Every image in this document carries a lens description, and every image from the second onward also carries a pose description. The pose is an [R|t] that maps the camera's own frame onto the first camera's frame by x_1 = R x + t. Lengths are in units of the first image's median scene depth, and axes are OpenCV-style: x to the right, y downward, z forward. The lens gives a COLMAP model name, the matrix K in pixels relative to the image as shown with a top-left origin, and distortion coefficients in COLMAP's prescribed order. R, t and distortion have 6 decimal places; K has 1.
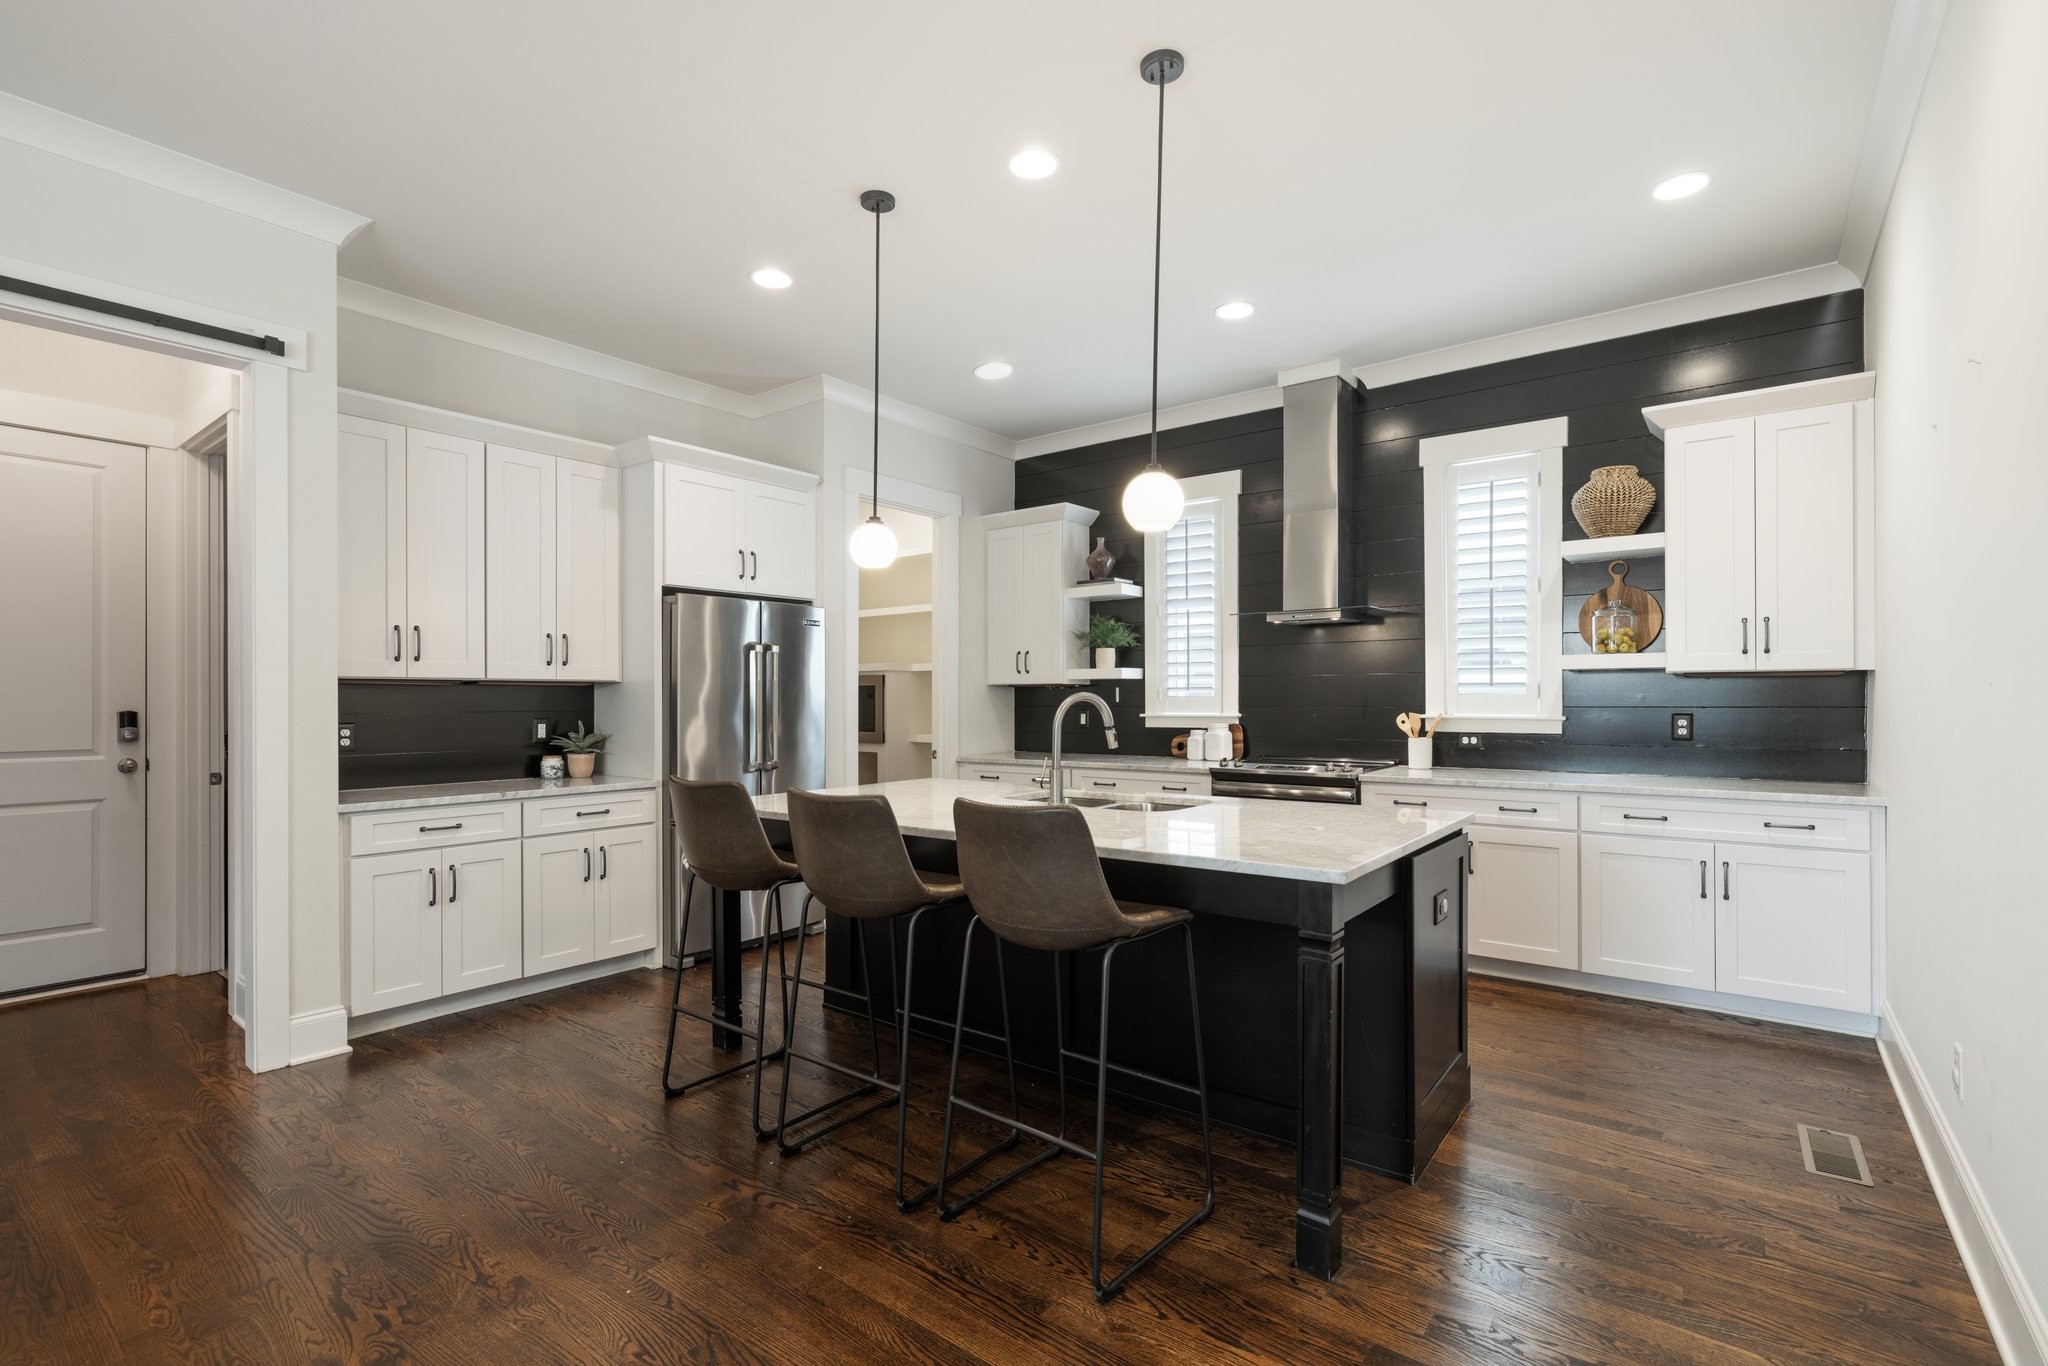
lens RADIAL K [[935.0, 0, 1031.2], [0, 935.0, 713.1], [0, 0, 1]] dist [-0.002037, 0.000000]
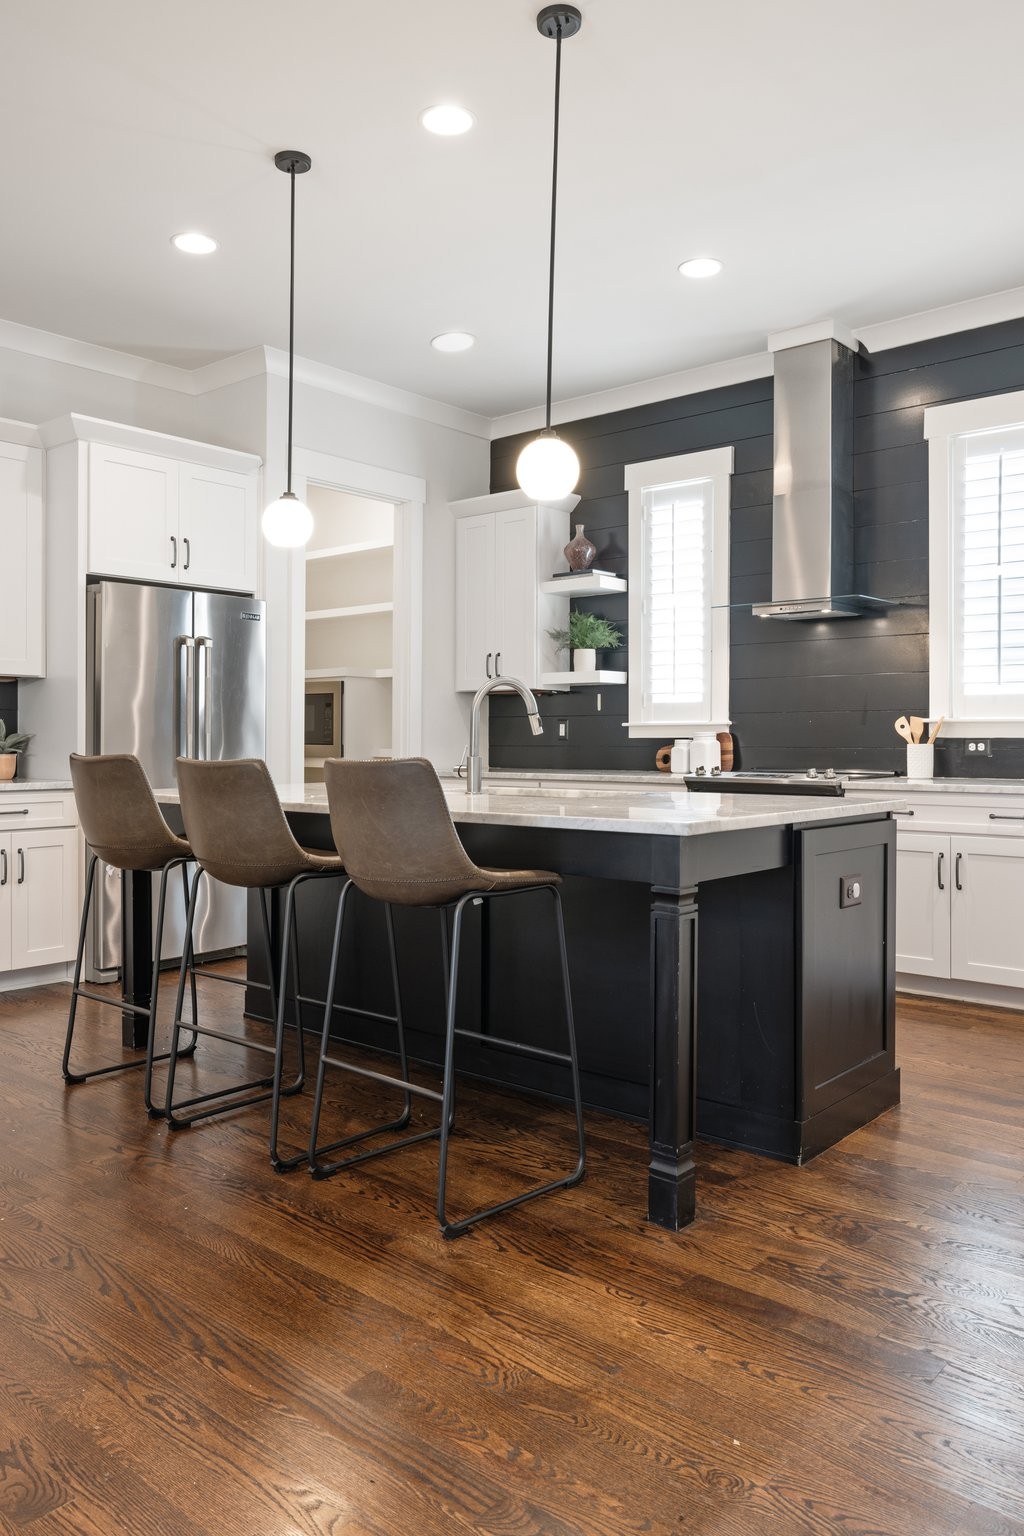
lens RADIAL K [[1132.2, 0, 509.4], [0, 1132.2, 759.7], [0, 0, 1]] dist [-0.000332, 0.000123]
pose [[0.998311, 0.006388, -0.057751, 0.087069], [-0.006213, 0.999976, 0.003204, 0.040054], [0.057770, -0.002840, 0.998326, -0.098774]]
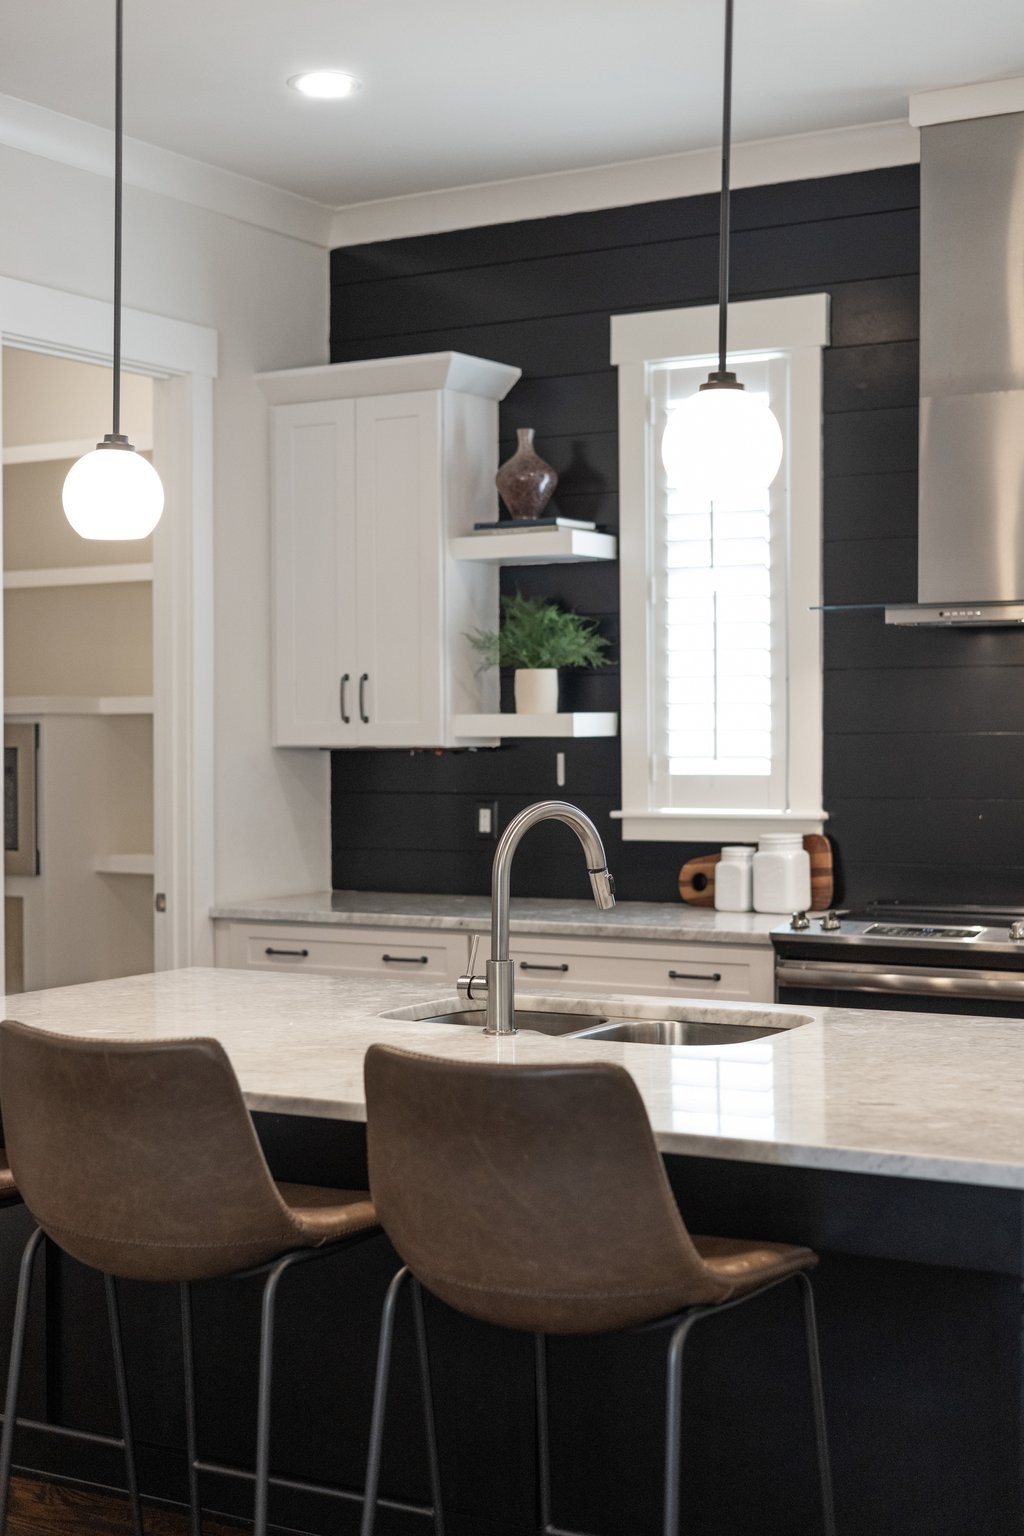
lens RADIAL K [[2195.5, 0, 535.0], [0, 2195.5, 801.8], [0, 0, 1]] dist [0.028960, -0.010382]
pose [[0.993018, -0.005723, 0.117821, -0.060840], [0.003509, 0.999814, 0.018990, -0.030248], [-0.117907, -0.018444, 0.992853, -0.097008]]
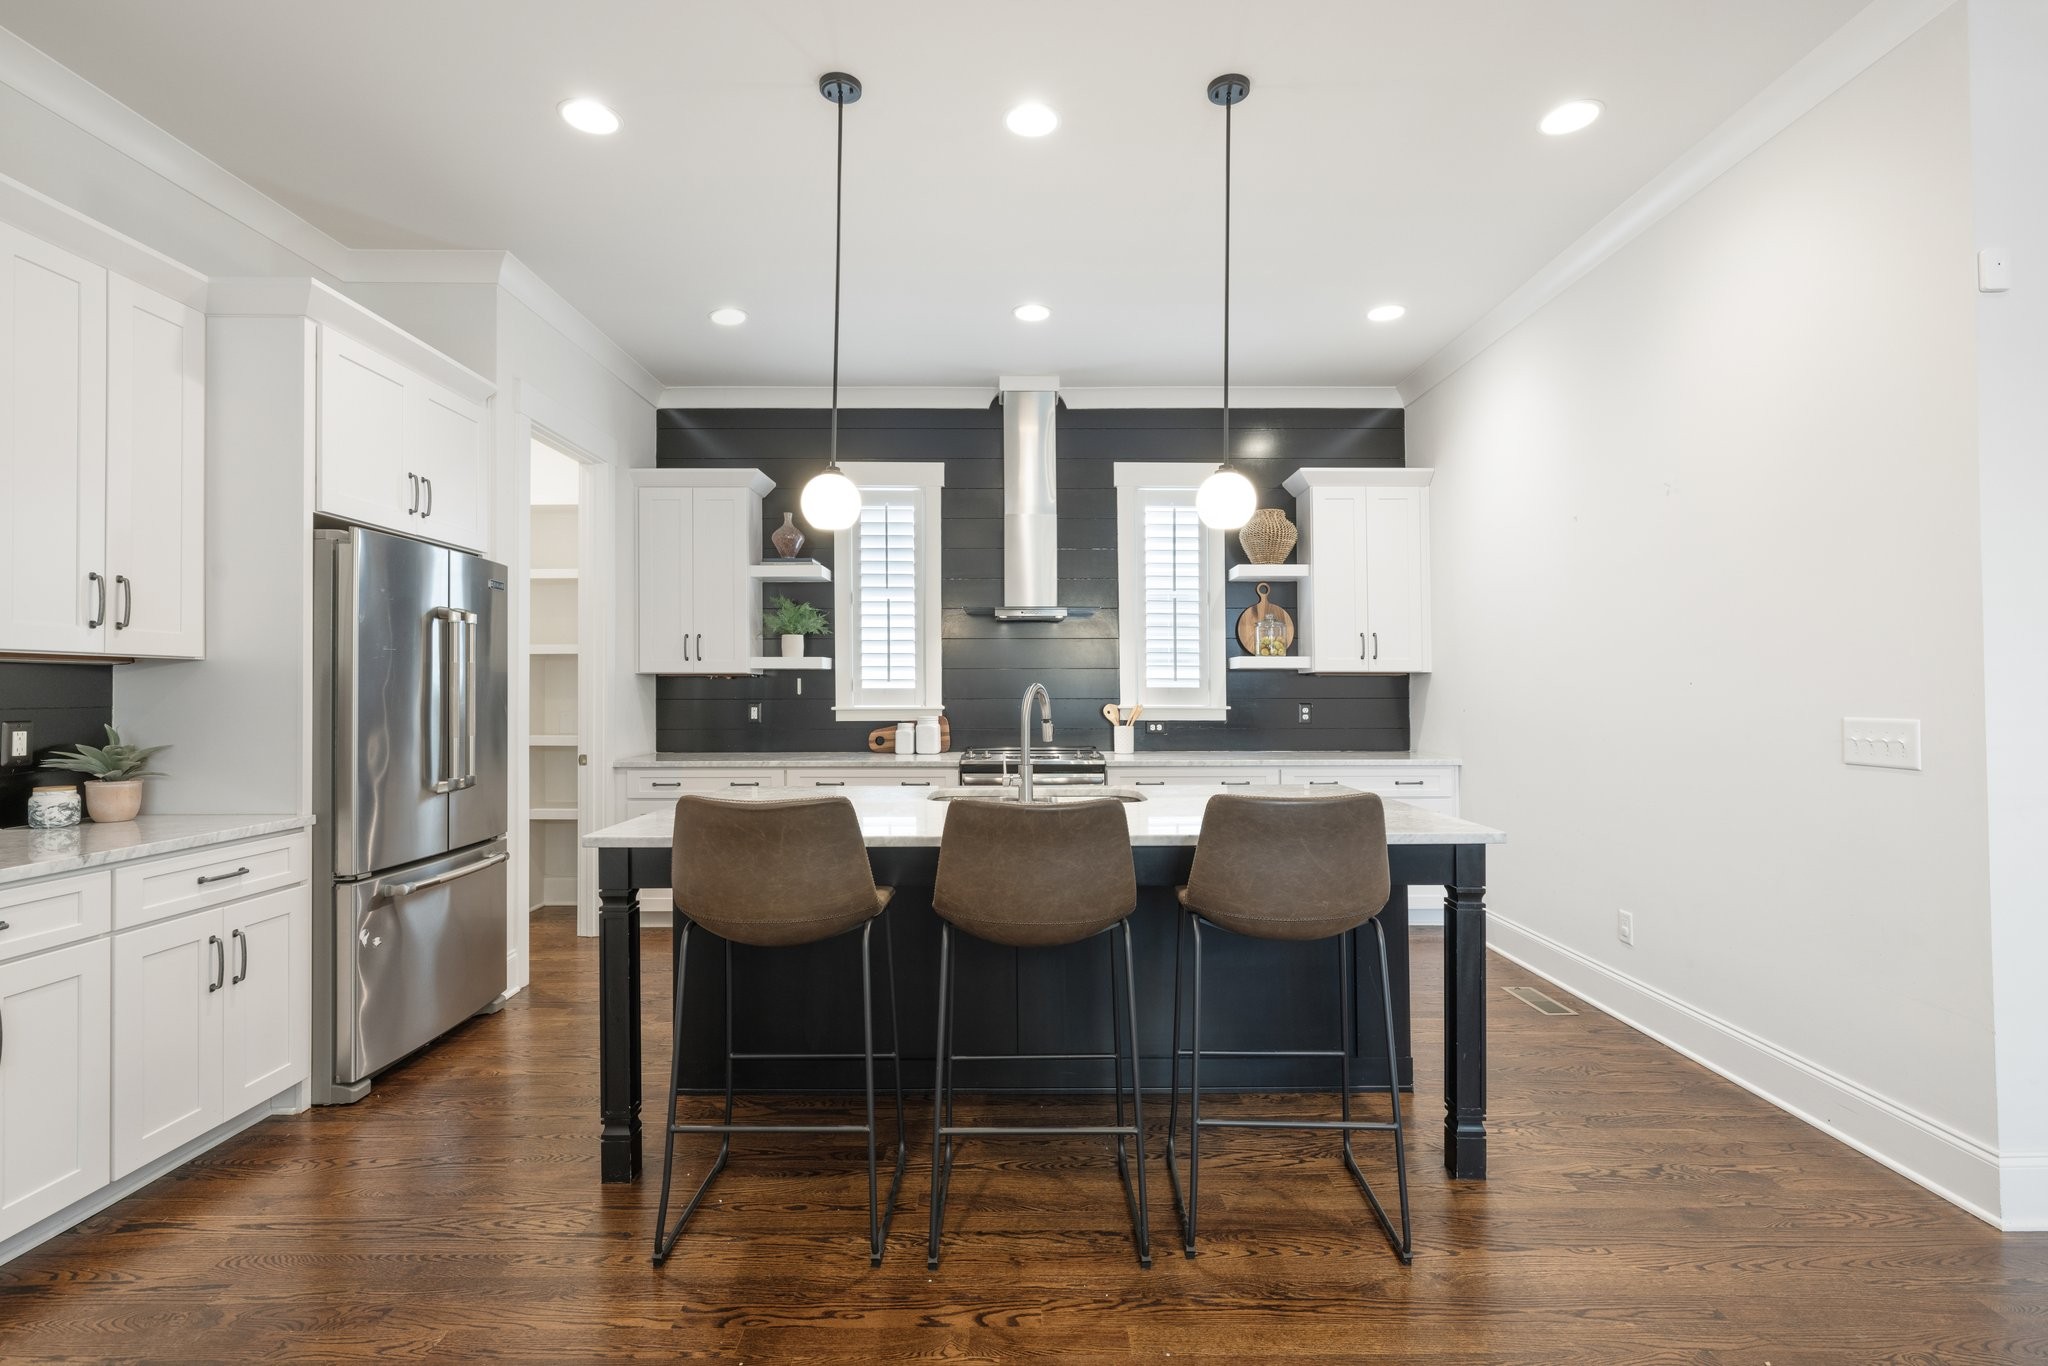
lens RADIAL K [[945.9, 0, 1031.4], [0, 945.9, 689.6], [0, 0, 1]] dist [-0.001305, -0.000116]
pose [[0.787001, 0.004393, 0.616936, -0.374184], [0.006591, 0.999858, -0.015527, -0.000607], [-0.616916, 0.016286, 0.786860, 0.168293]]
